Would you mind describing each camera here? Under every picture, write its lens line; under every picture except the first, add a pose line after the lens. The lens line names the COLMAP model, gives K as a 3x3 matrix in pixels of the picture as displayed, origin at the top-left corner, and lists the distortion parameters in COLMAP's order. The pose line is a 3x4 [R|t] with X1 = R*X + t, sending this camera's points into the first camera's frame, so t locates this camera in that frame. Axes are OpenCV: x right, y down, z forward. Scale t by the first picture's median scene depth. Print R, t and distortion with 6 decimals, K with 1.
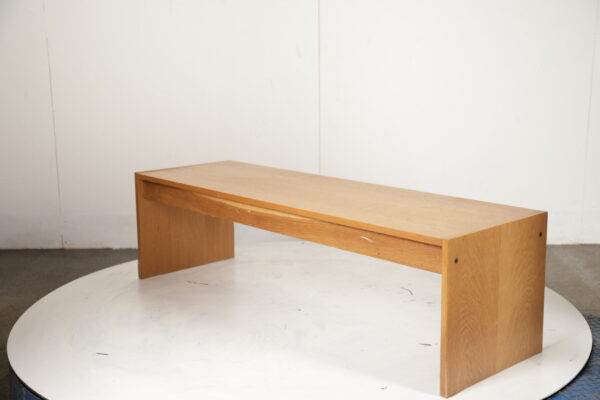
lens RADIAL K [[792.2, 0, 298.1], [0, 792.2, 200.4], [0, 0, 1]] dist [0.048268, 0.000000]
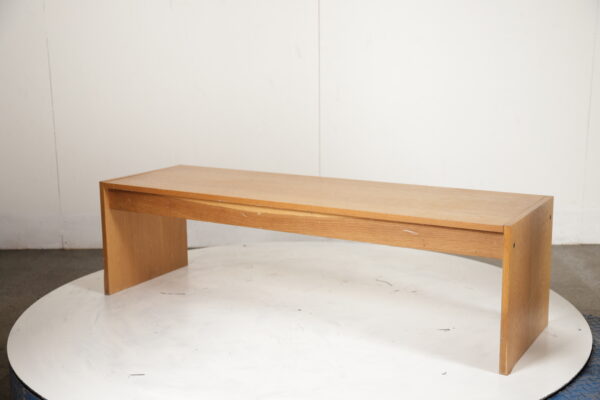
lens RADIAL K [[792.2, 0, 299.6], [0, 792.2, 199.2], [0, 0, 1]] dist [0.048268, 0.000000]
pose [[0.954751, -0.054492, 0.292372, -0.314424], [0.056177, 0.998417, 0.002638, -0.004349], [-0.292053, 0.013906, 0.956301, 0.046053]]
